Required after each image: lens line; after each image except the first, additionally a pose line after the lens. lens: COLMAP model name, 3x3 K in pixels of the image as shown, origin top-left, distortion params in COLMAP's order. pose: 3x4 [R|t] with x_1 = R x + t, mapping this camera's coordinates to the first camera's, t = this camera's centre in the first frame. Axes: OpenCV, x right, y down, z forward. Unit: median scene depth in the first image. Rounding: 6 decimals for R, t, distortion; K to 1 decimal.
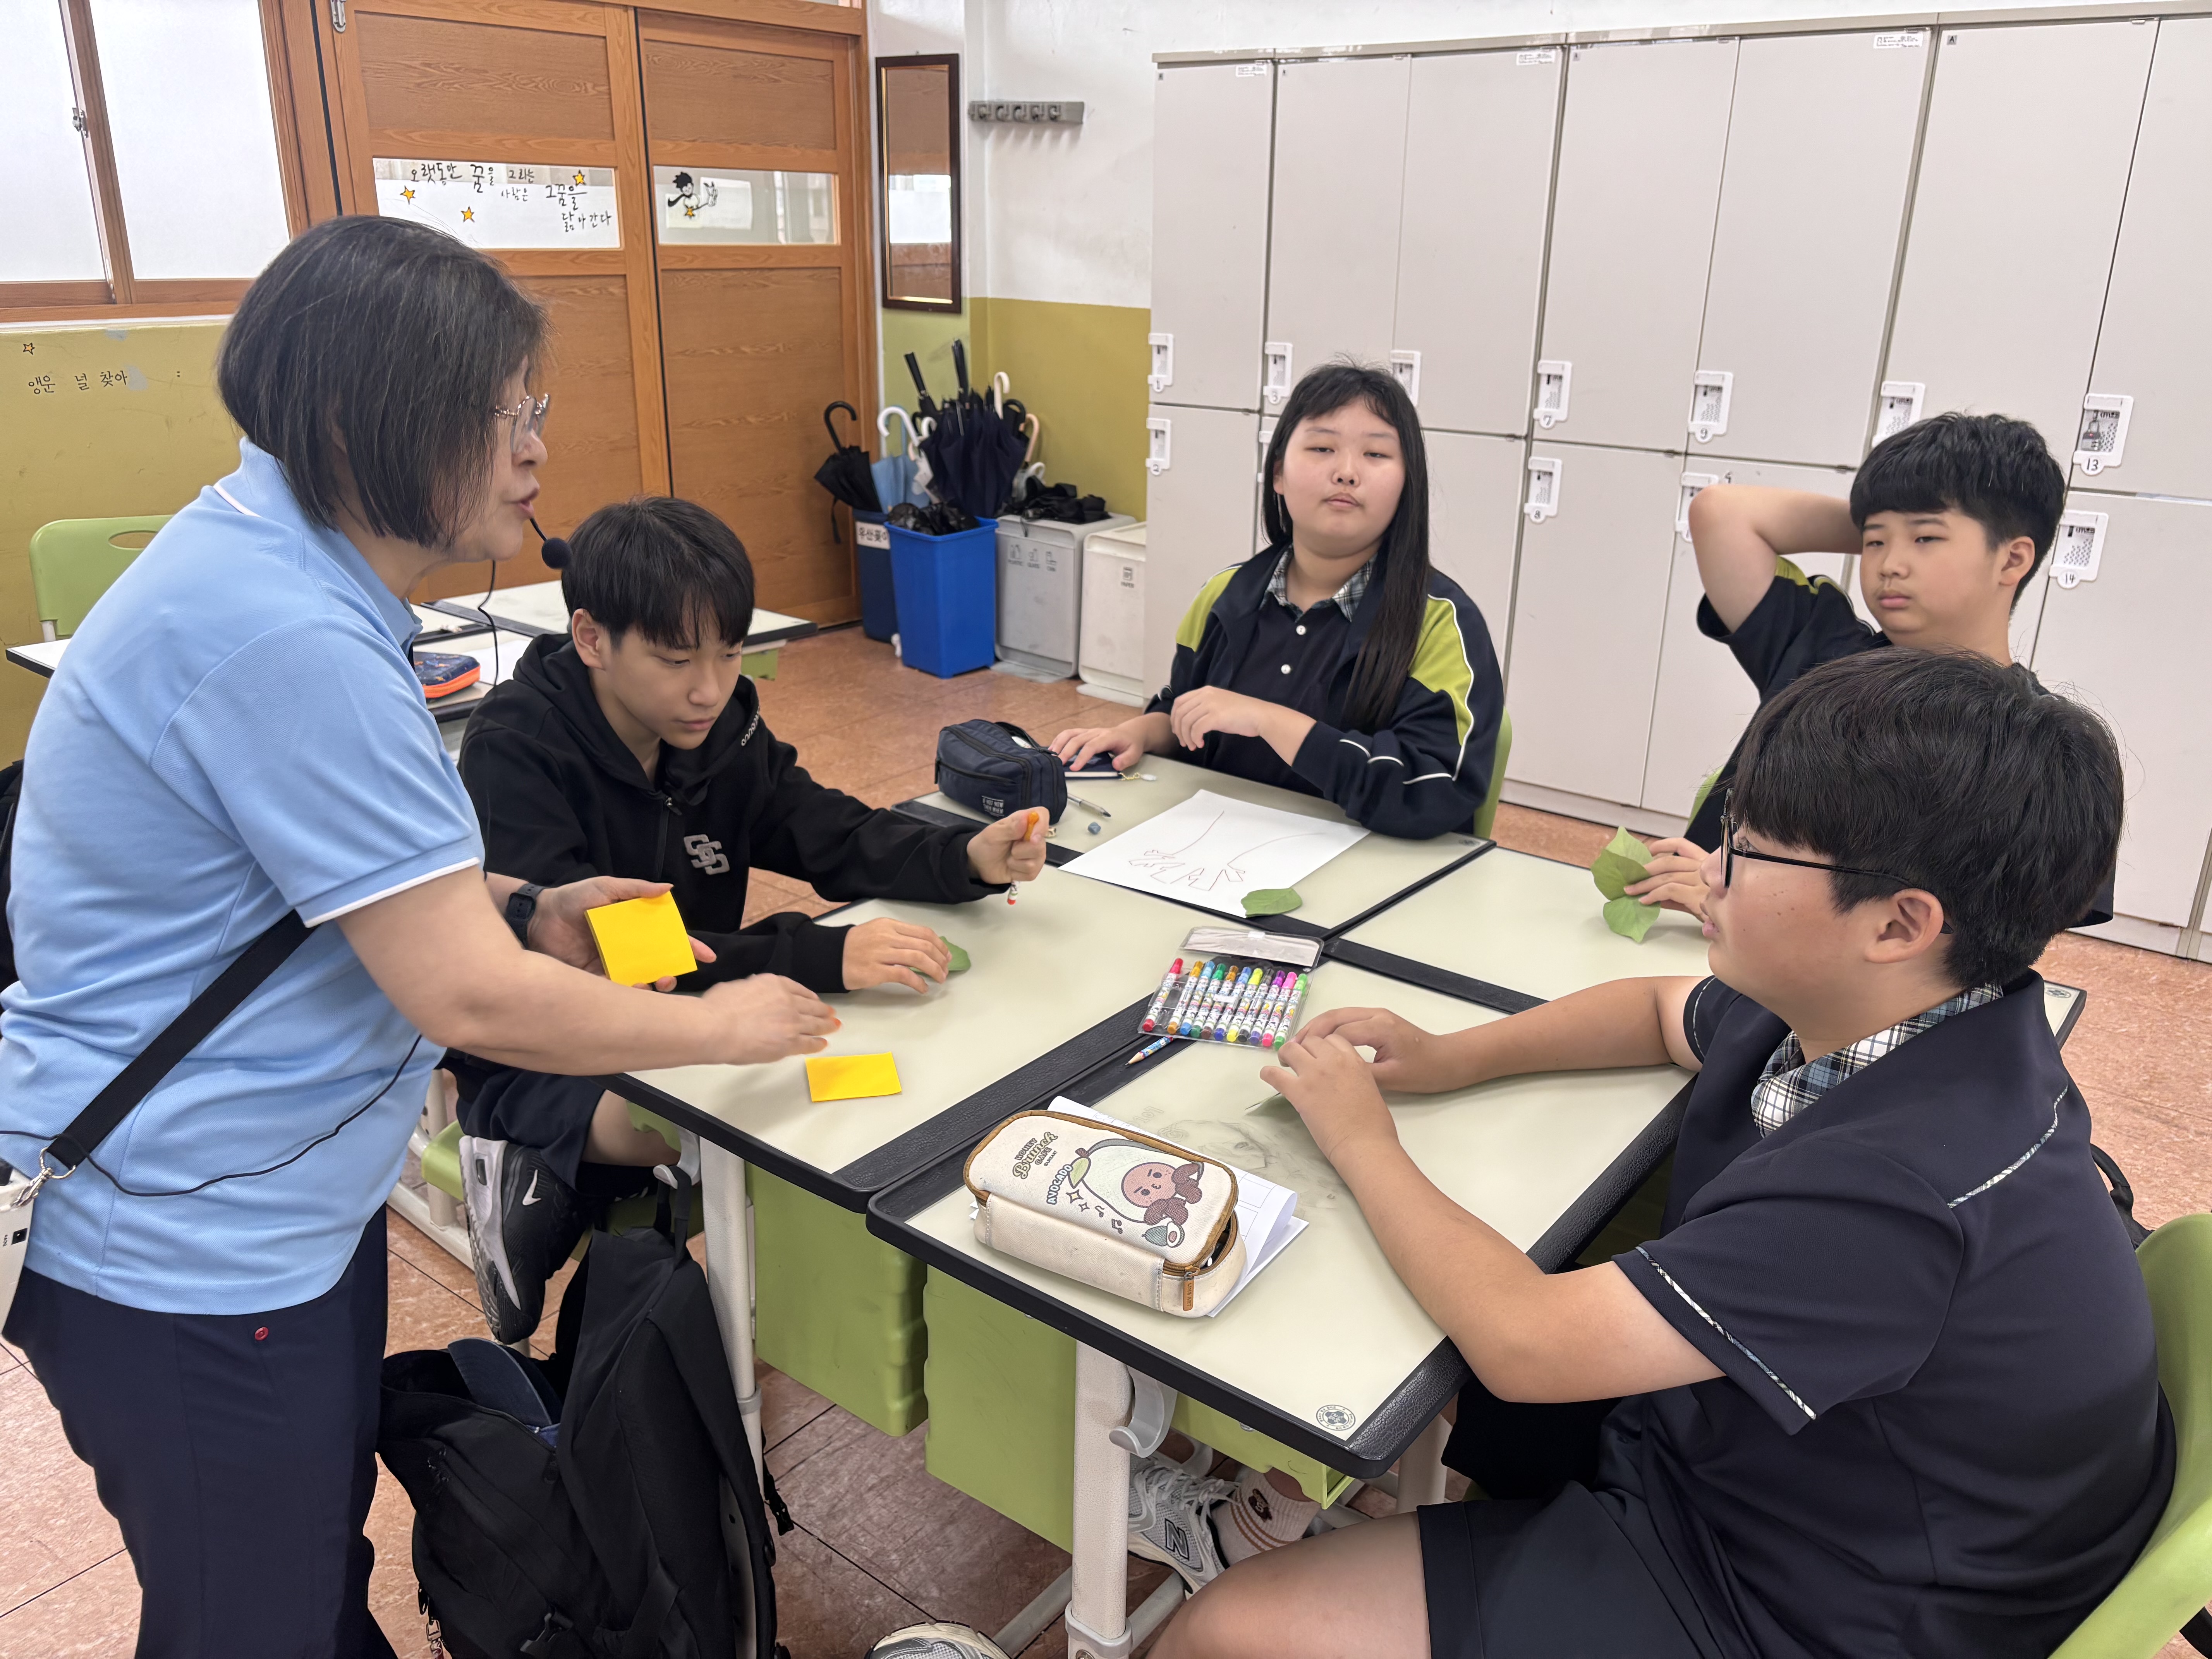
lens RADIAL K [[1674.2, 0, 1106.0], [0, 1674.2, 829.5], [0, 0, 1]] dist [0.034148, -0.033508]
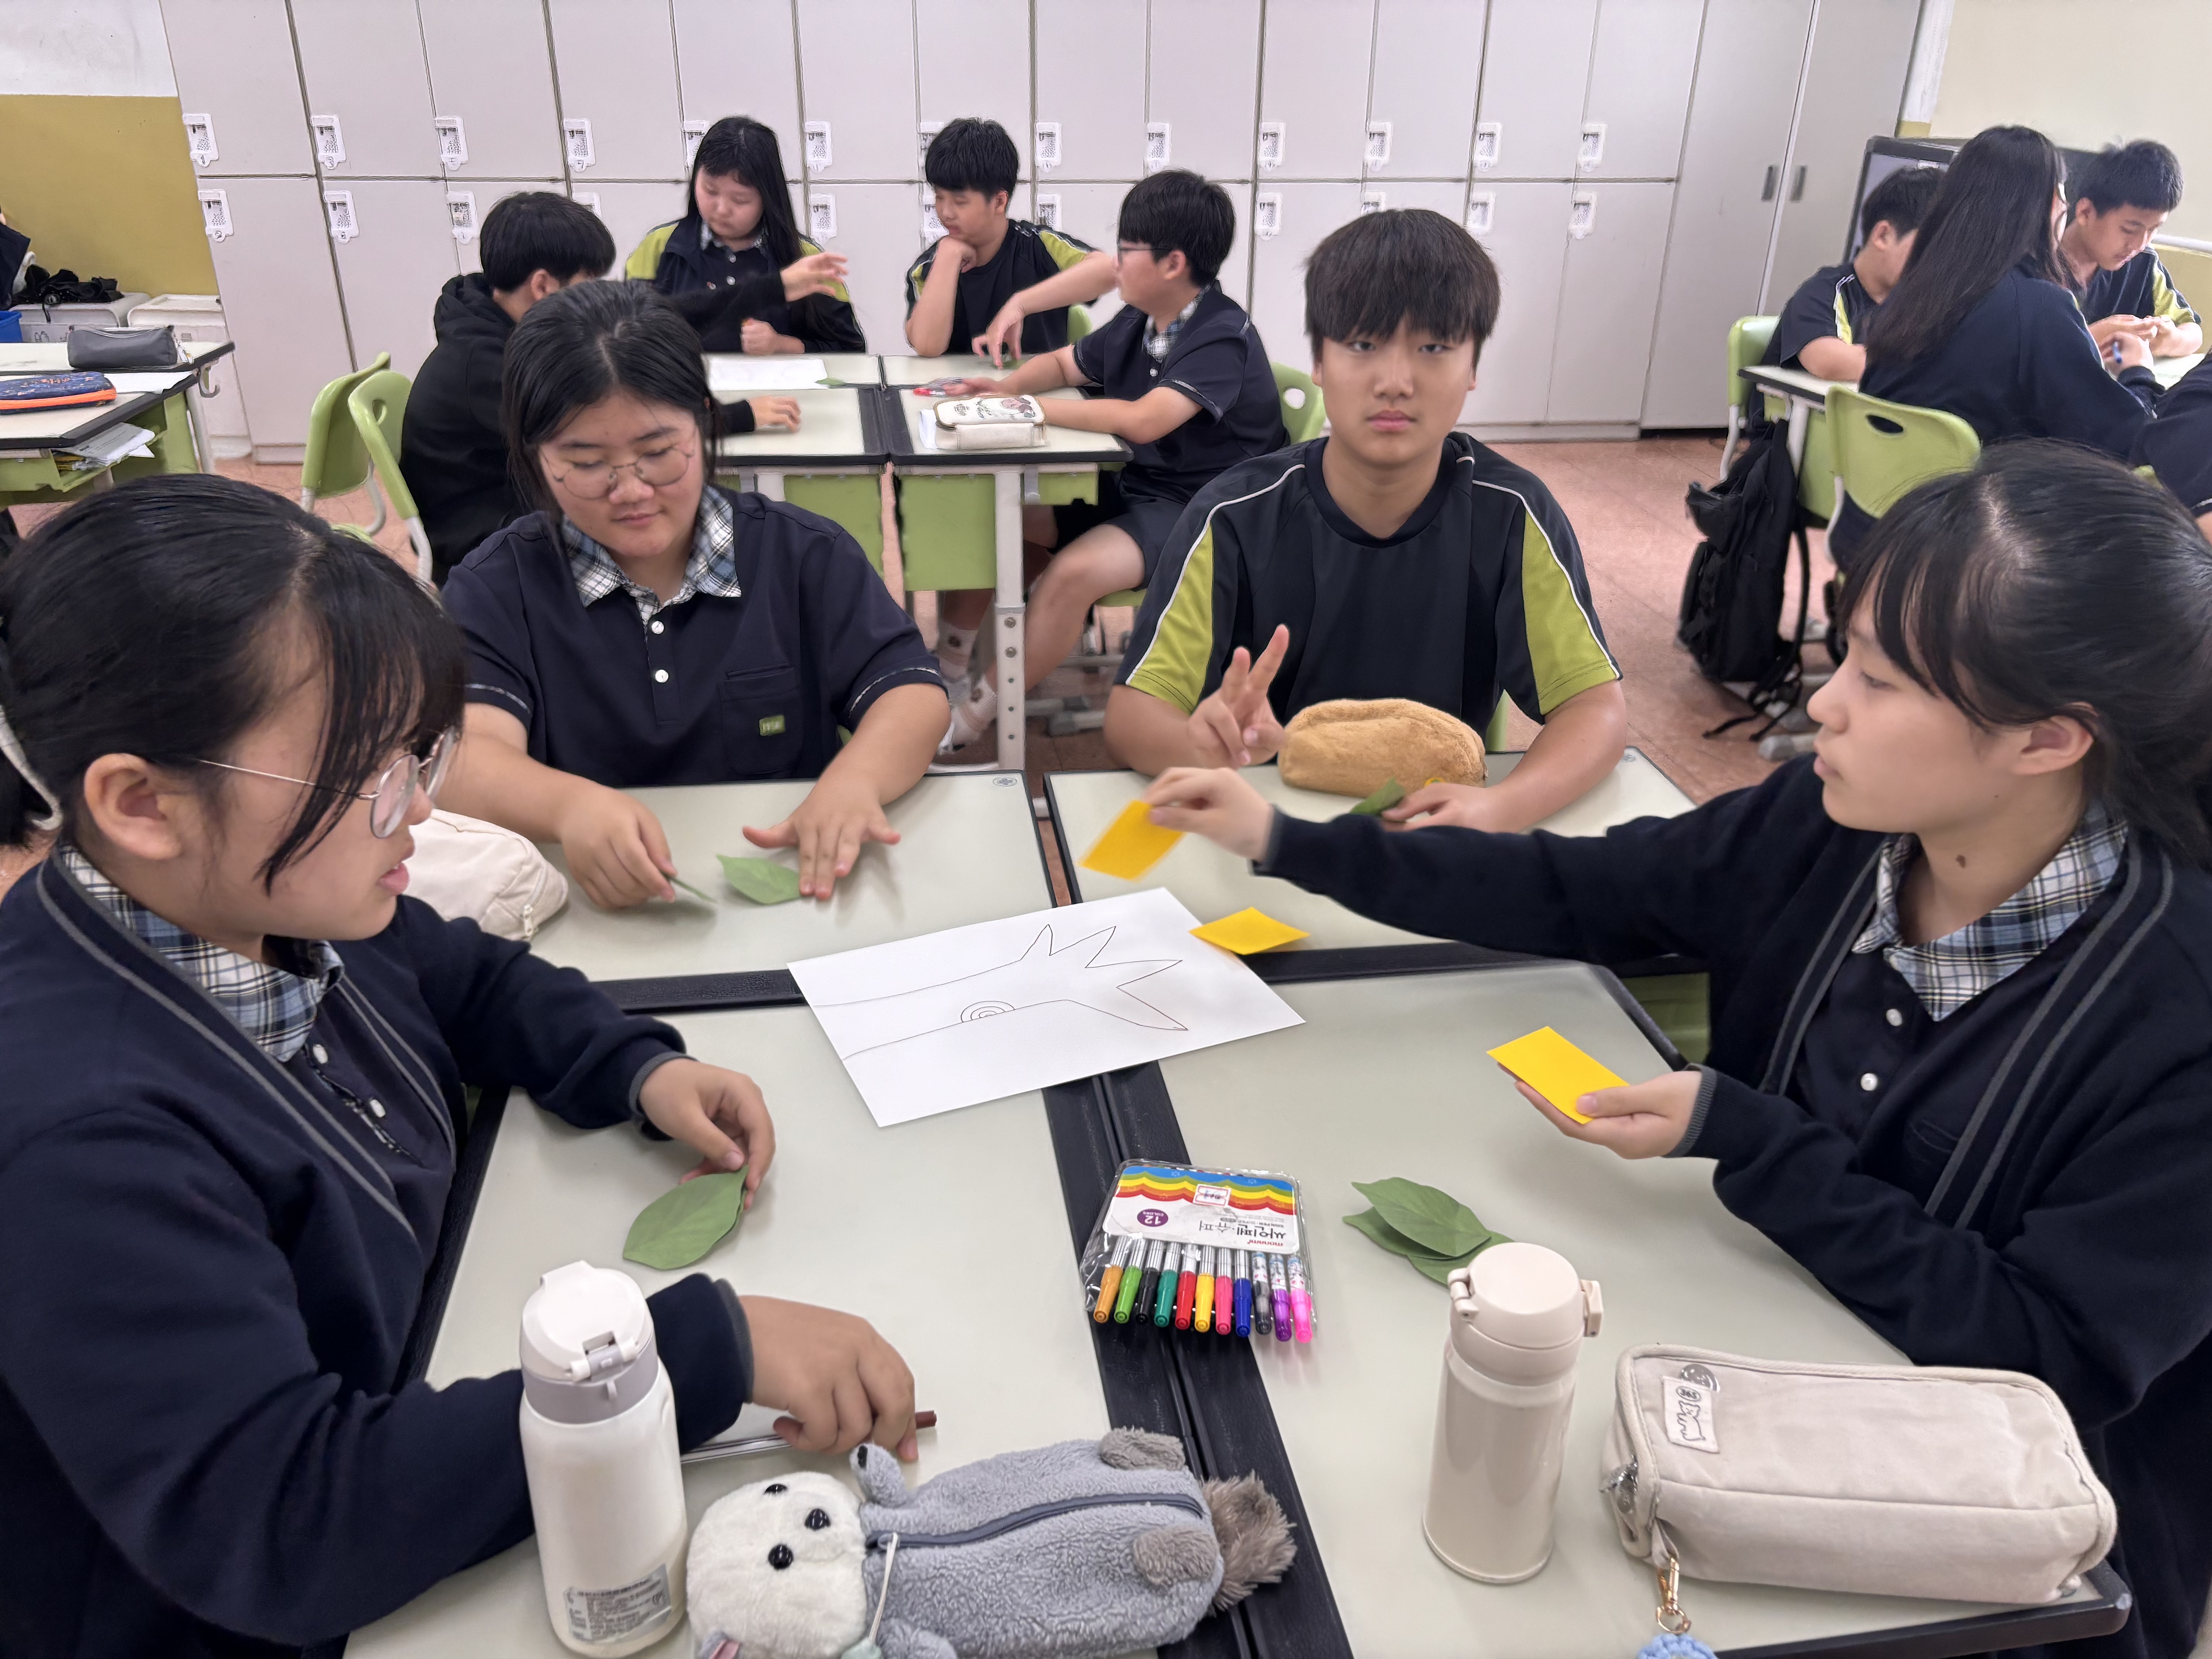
lens RADIAL K [[1671.9, 0, 1096.2], [0, 1671.9, 832.2], [0, 0, 1]] dist [0.030904, -0.027295]
pose [[0.693285, -0.321334, 0.645059, -0.456744], [0.245922, 0.946849, 0.207363, 0.083968], [-0.677406, 0.014873, 0.735459, -0.263190]]
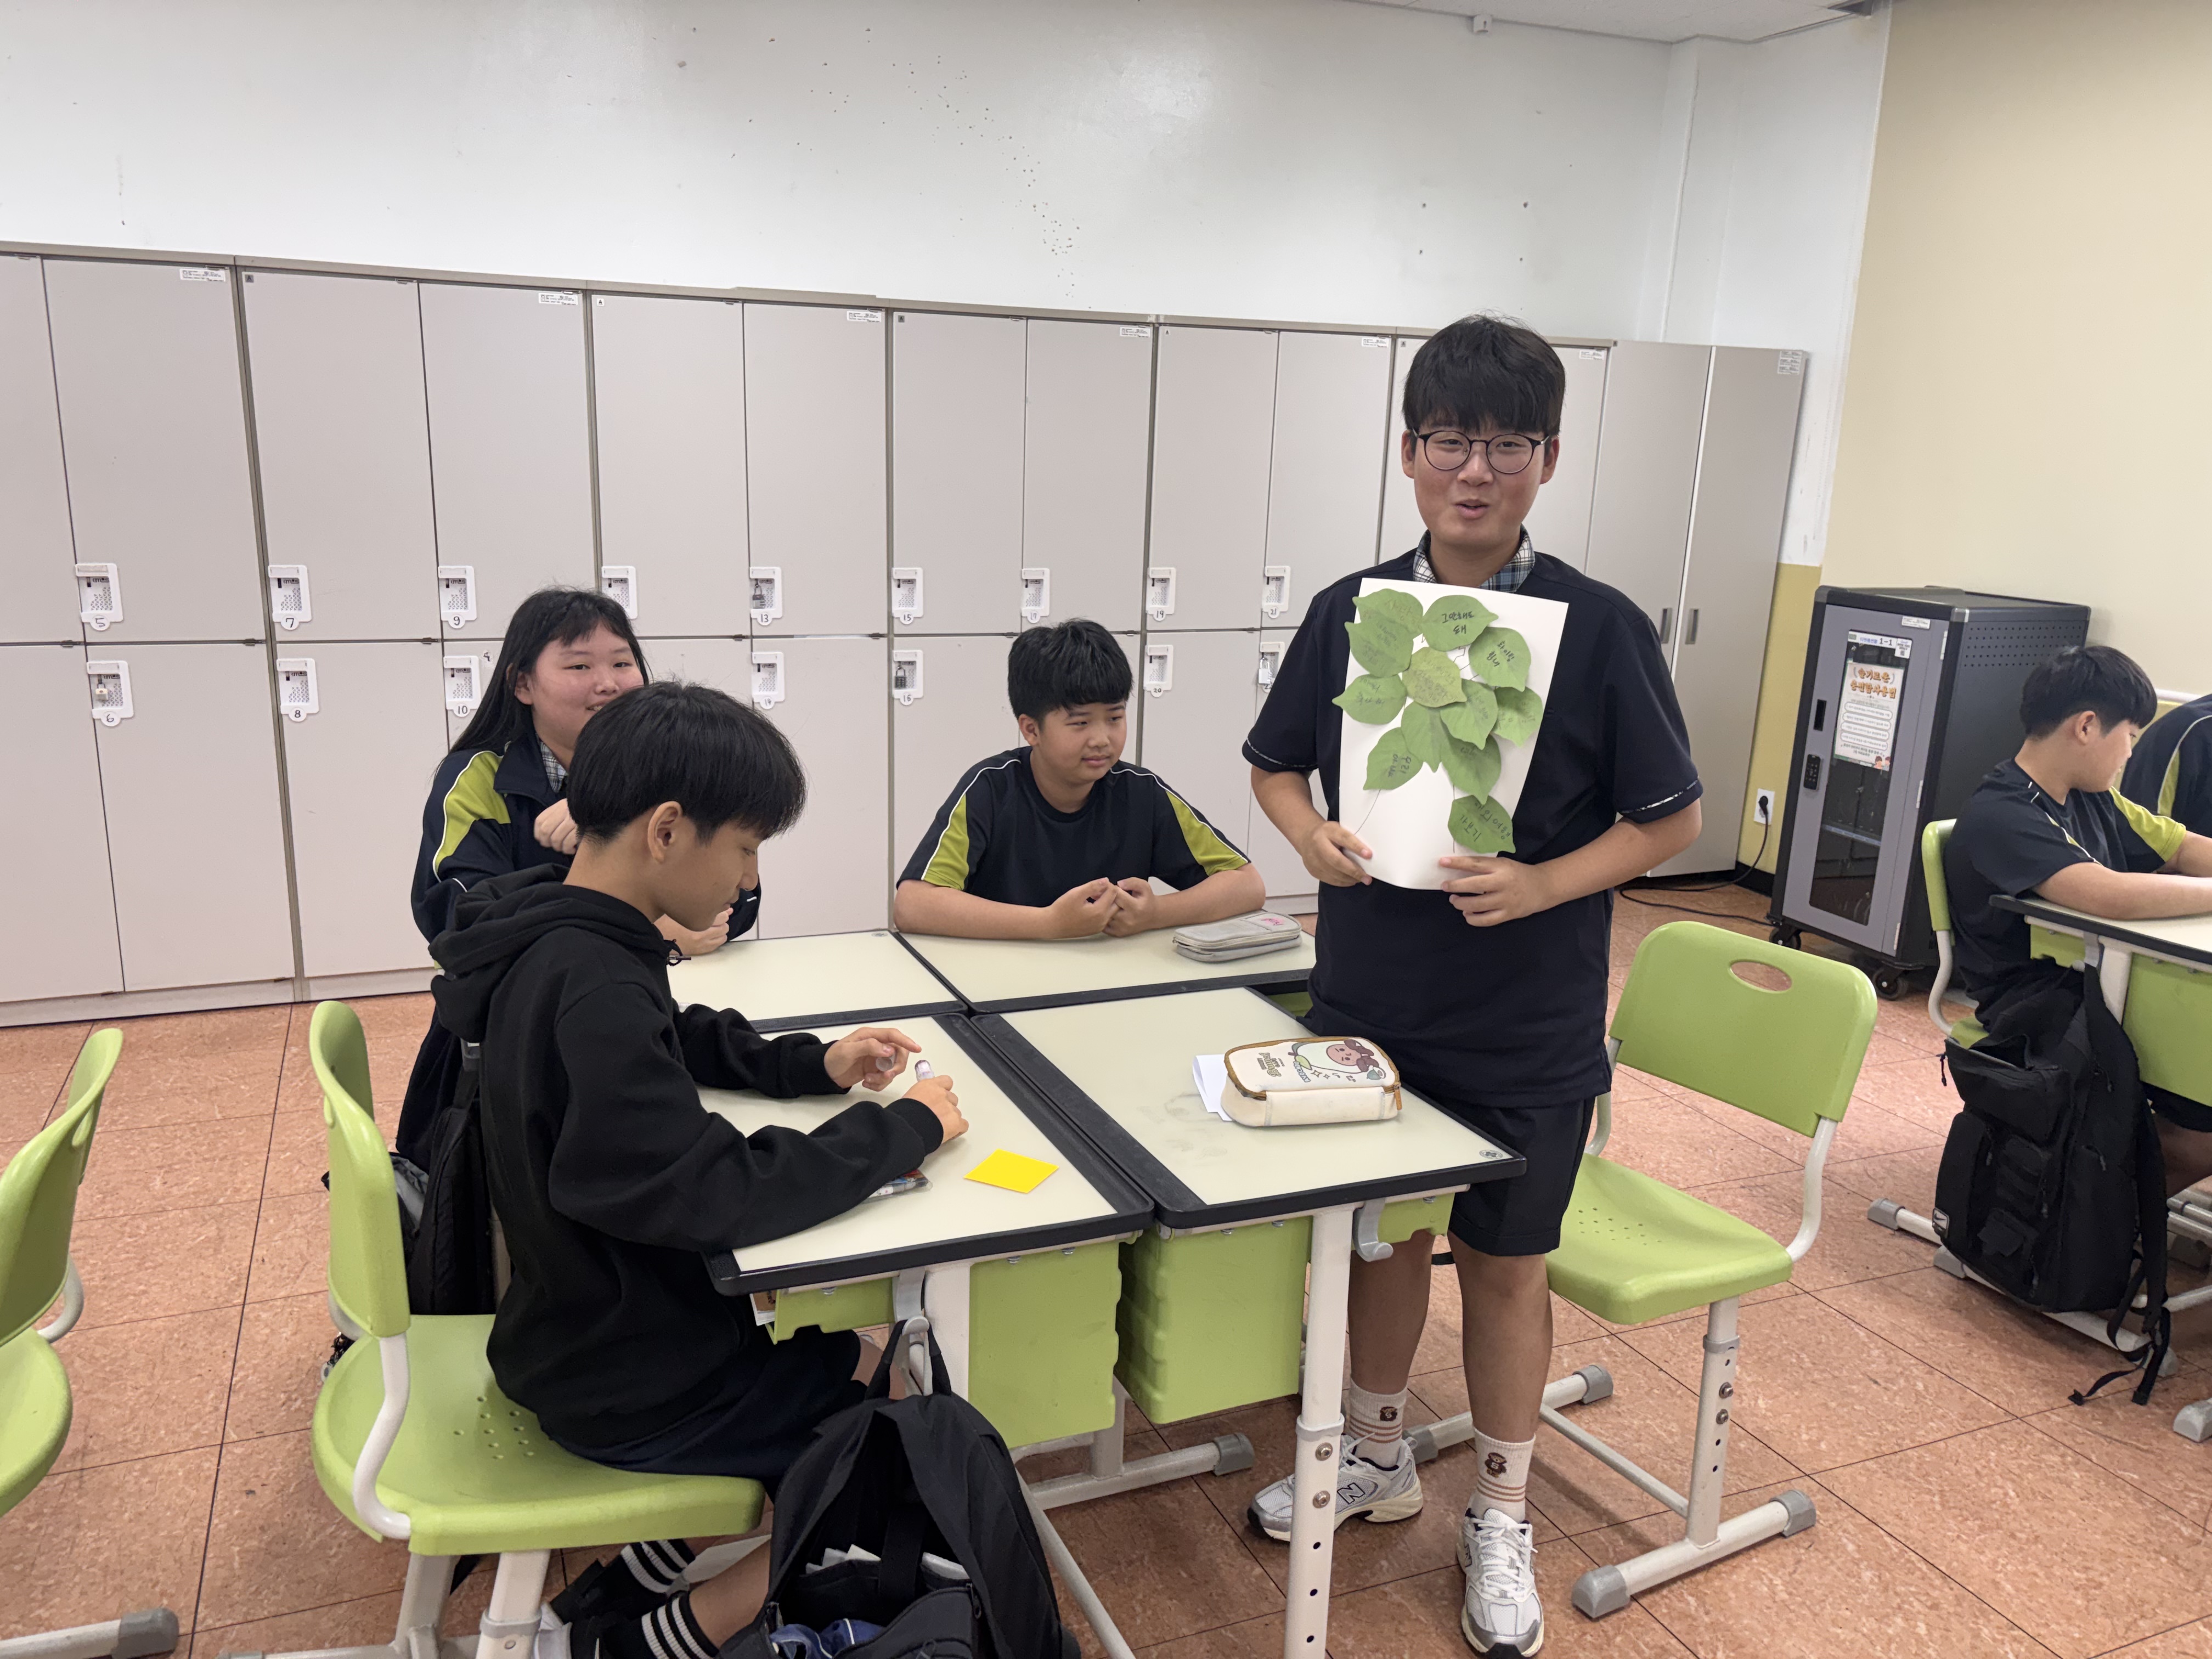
lens RADIAL K [[1689.6, 0, 1102.6], [0, 1689.6, 834.8], [0, 0, 1]] dist [0.036779, -0.005126]
pose [[0.500328, -0.196416, 0.843263, -0.345700], [0.273917, 0.959814, 0.061042, -0.043927], [-0.821366, 0.200443, 0.534024, 0.066442]]
